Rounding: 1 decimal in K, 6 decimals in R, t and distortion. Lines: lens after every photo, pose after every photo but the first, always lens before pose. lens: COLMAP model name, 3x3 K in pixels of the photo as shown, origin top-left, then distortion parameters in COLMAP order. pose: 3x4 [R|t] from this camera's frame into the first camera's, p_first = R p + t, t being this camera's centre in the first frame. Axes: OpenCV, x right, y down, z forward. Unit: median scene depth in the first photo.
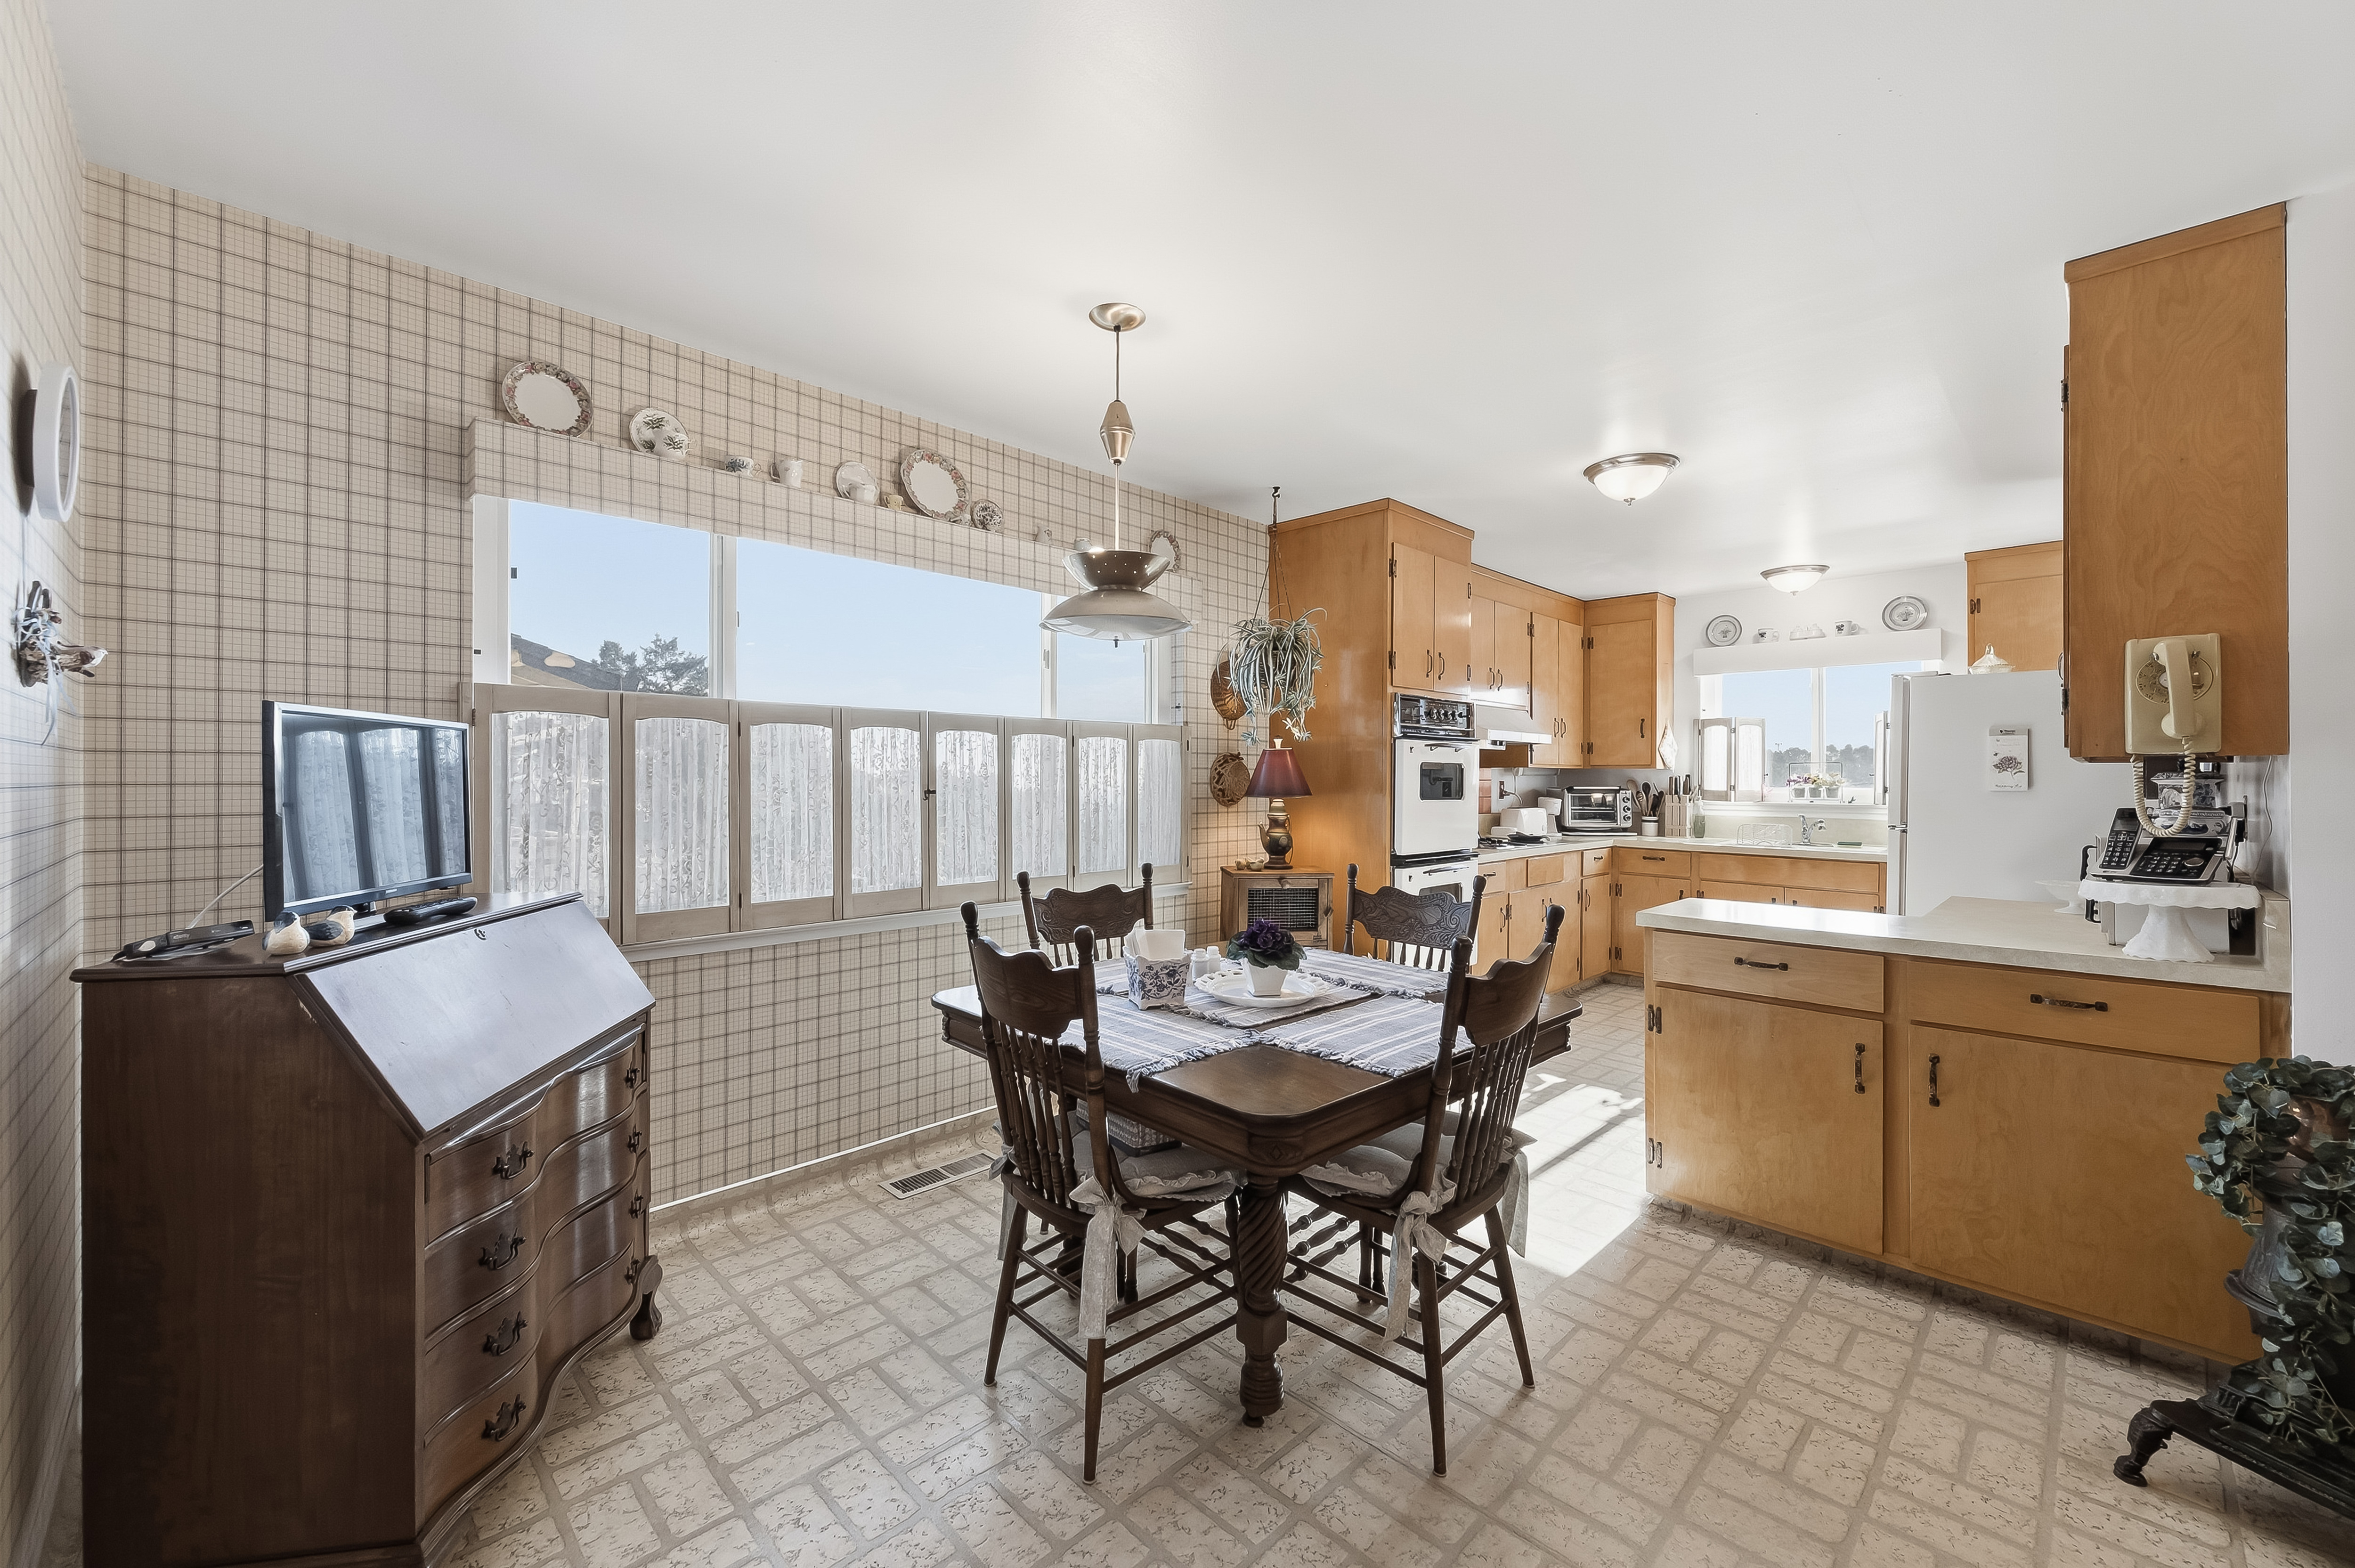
lens RADIAL K [[921.8, 0, 1175.4], [0, 921.8, 774.5], [0, 0, 1]] dist [0.003518, -0.001139]
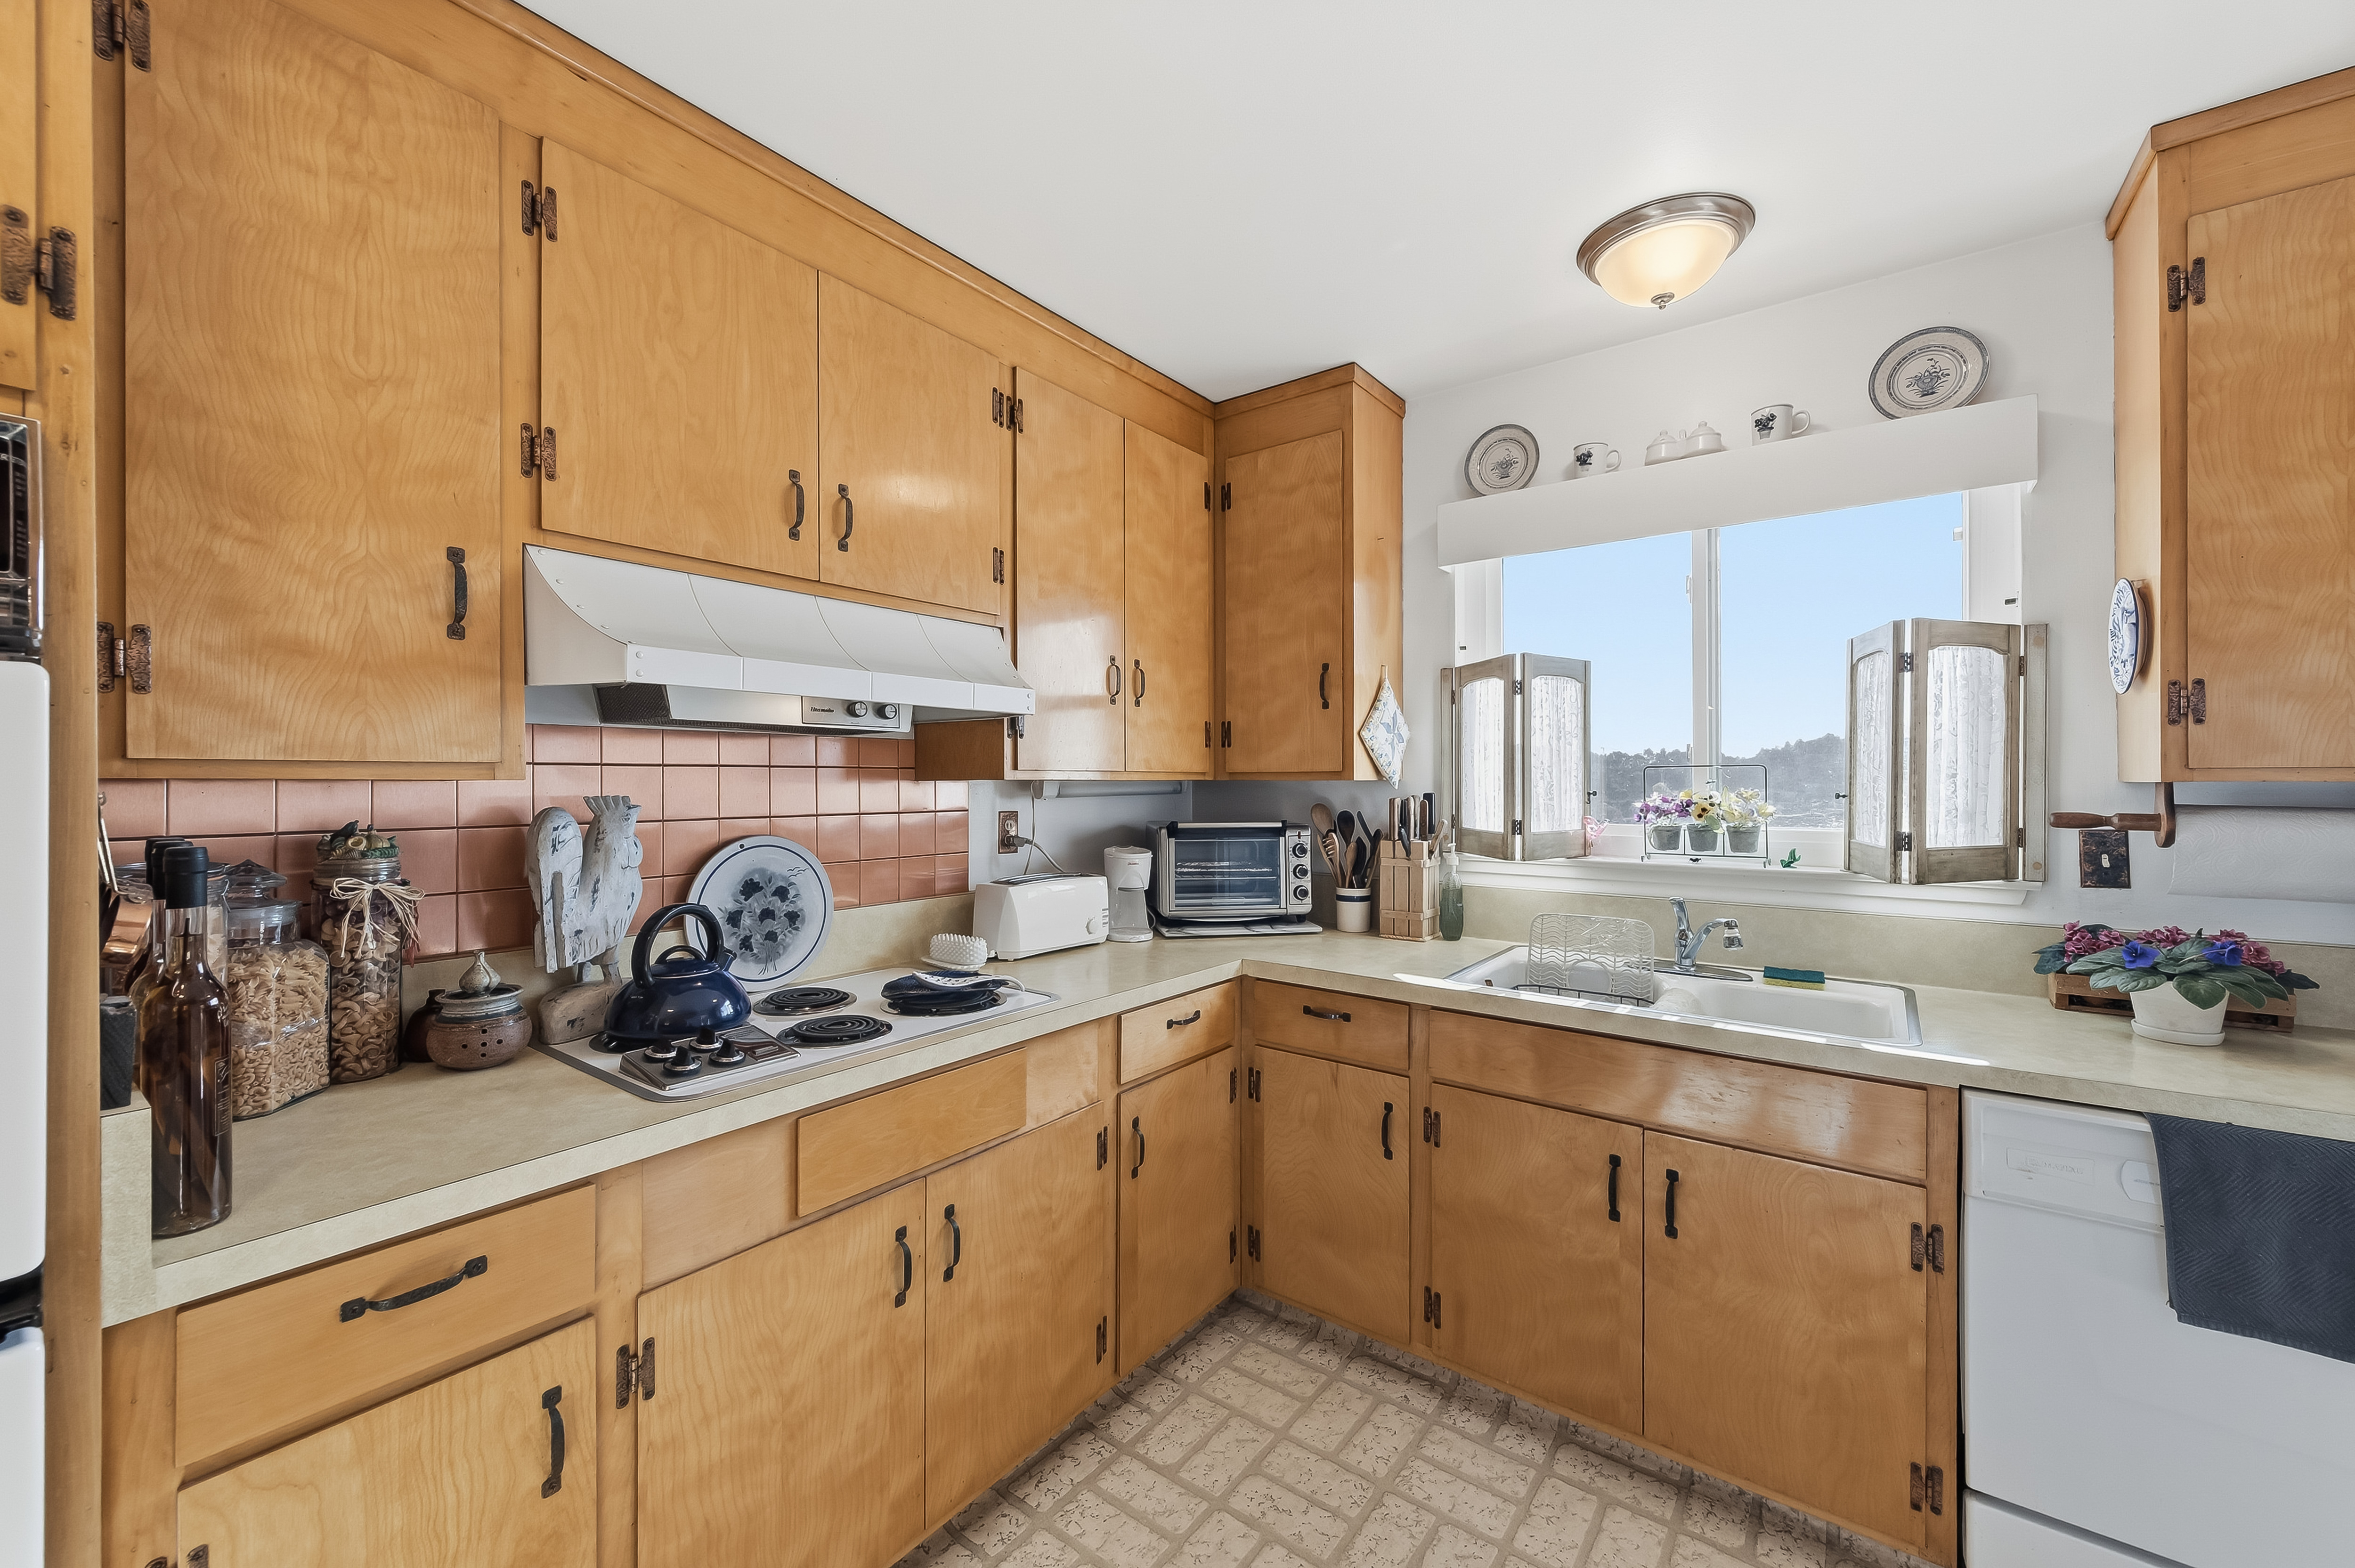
lens RADIAL K [[921.8, 0, 1187.5], [0, 921.8, 779.1], [0, 0, 1]] dist [0.003518, -0.001139]
pose [[0.988281, -0.003810, 0.152600, 0.402268], [0.003492, 0.999991, 0.002349, -0.008997], [-0.152608, -0.001788, 0.988285, 0.626602]]
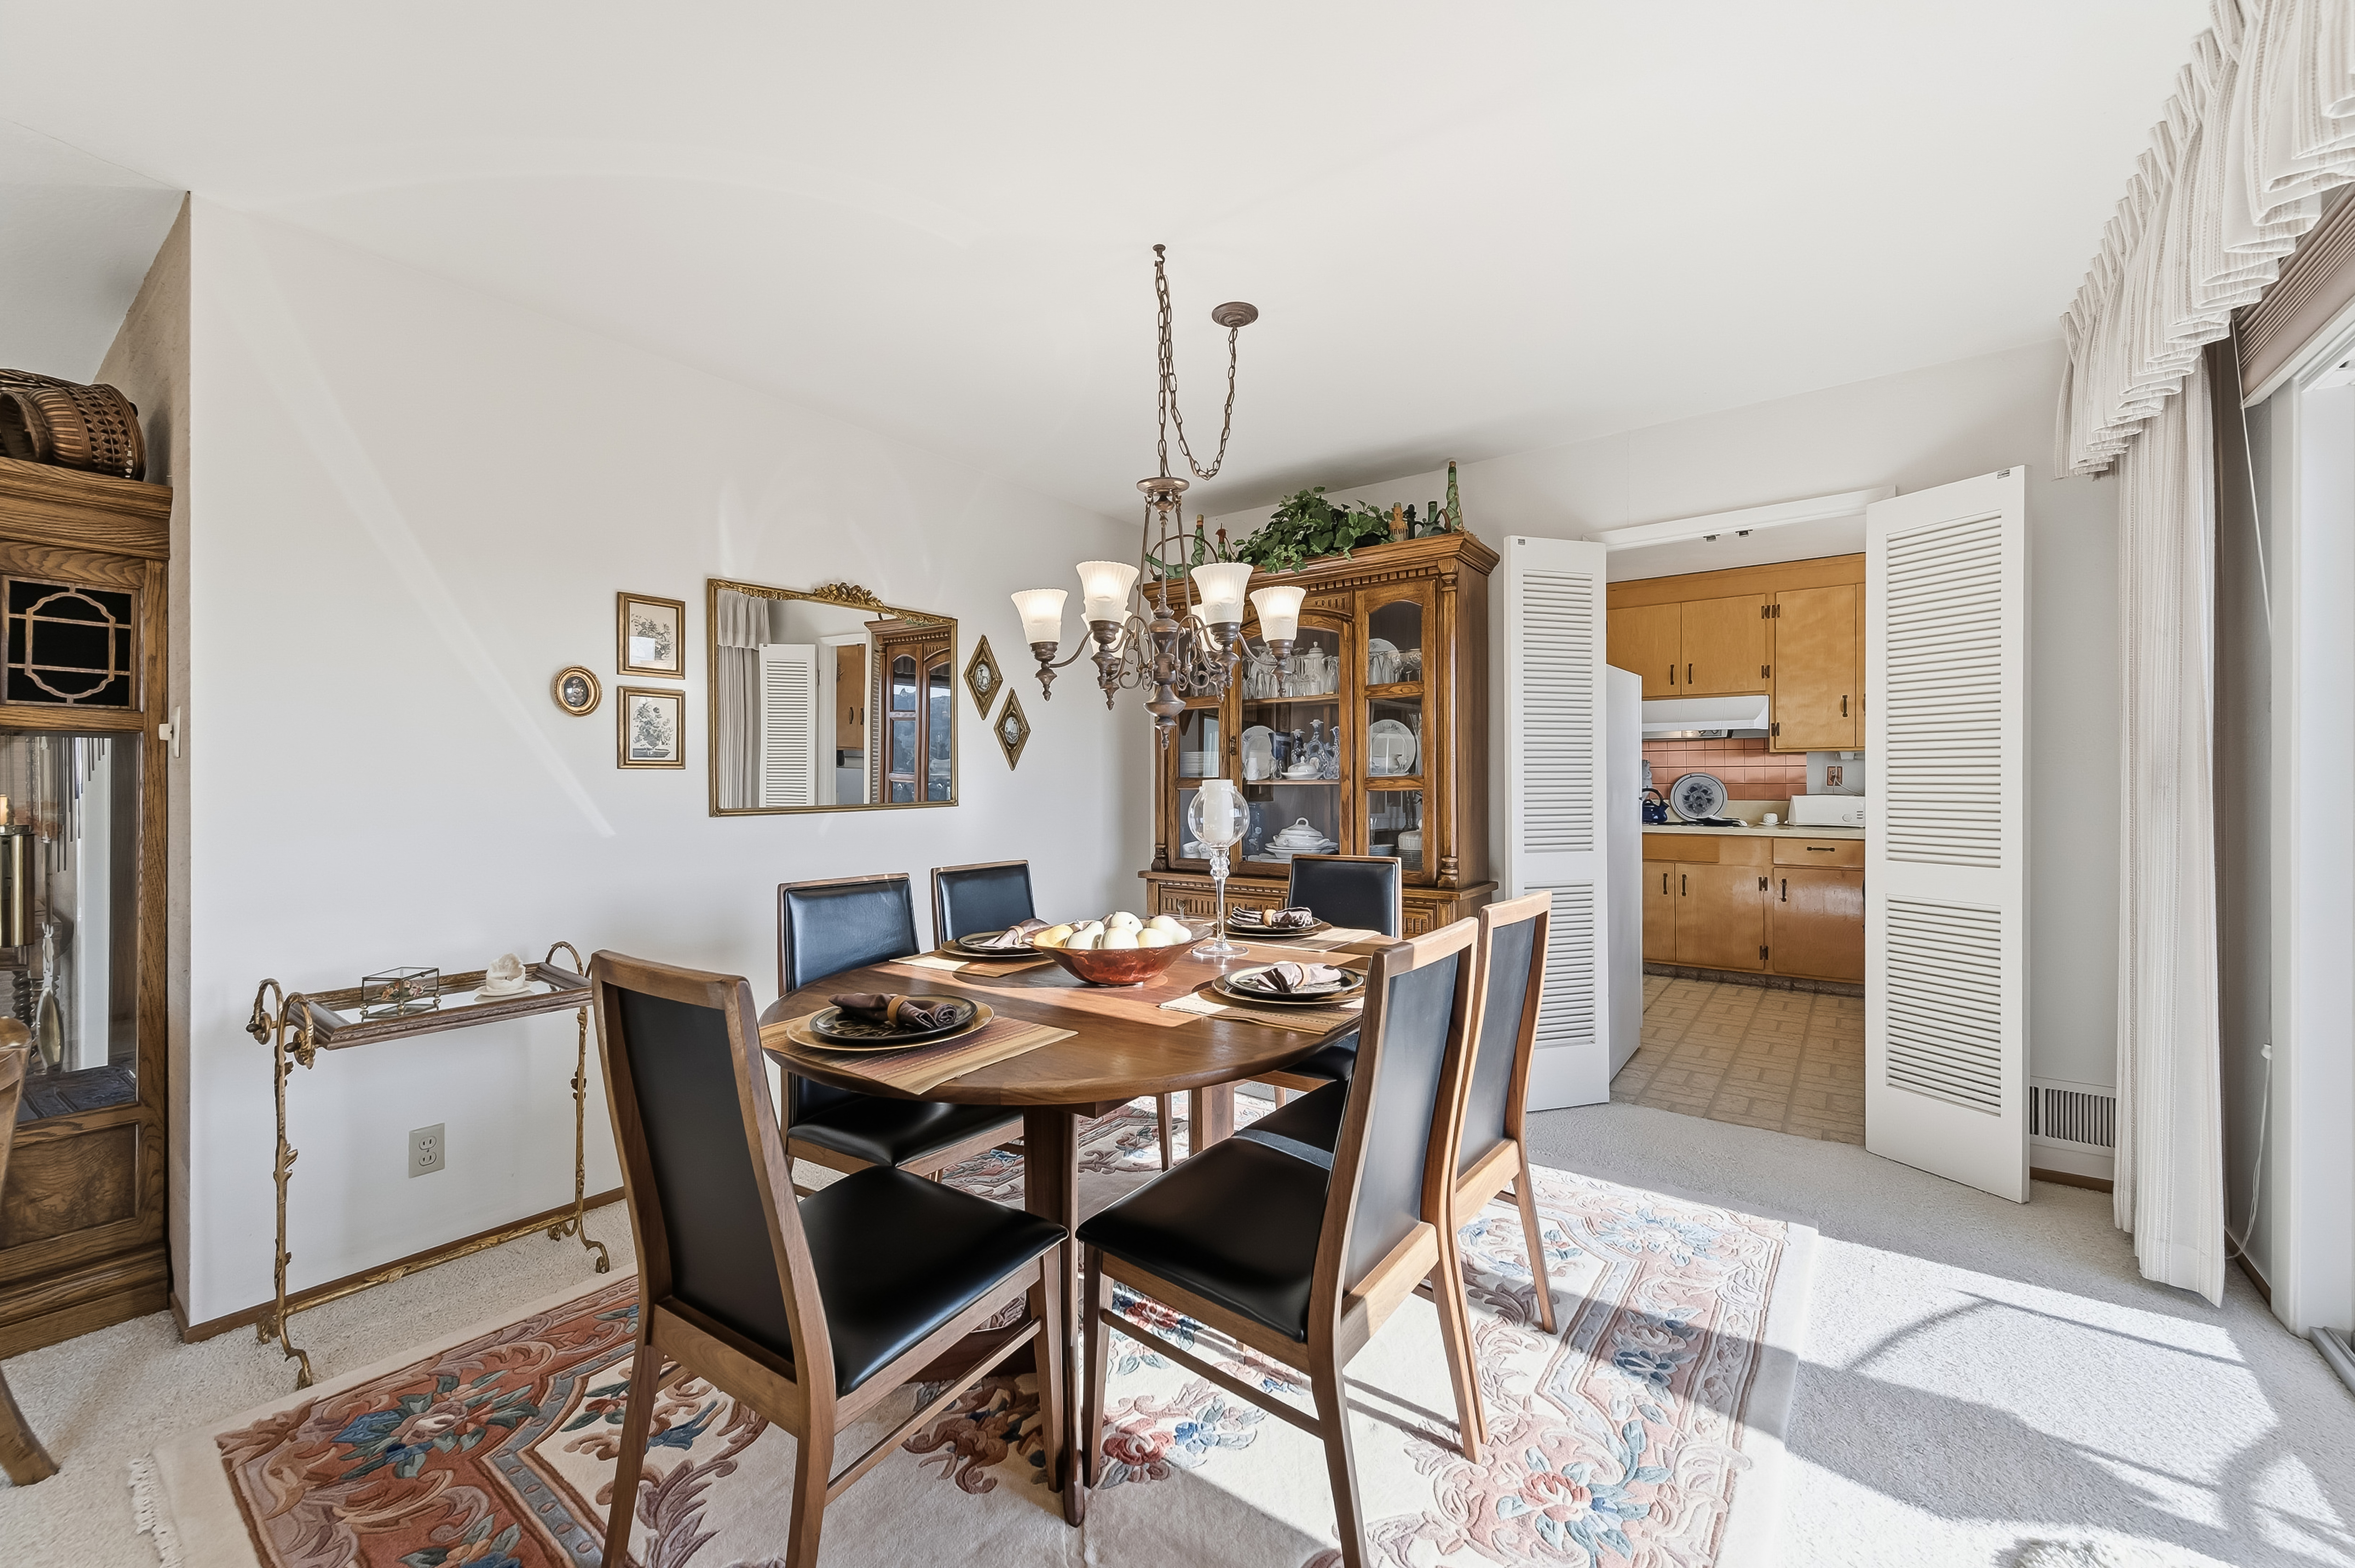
lens RADIAL K [[921.8, 0, 1176.6], [0, 921.8, 779.8], [0, 0, 1]] dist [0.003518, -0.001139]
pose [[0.157376, -0.005687, -0.987522, 1.270592], [0.003556, 0.999980, -0.005192, 0.024461], [0.987532, -0.002695, 0.157393, 0.222665]]
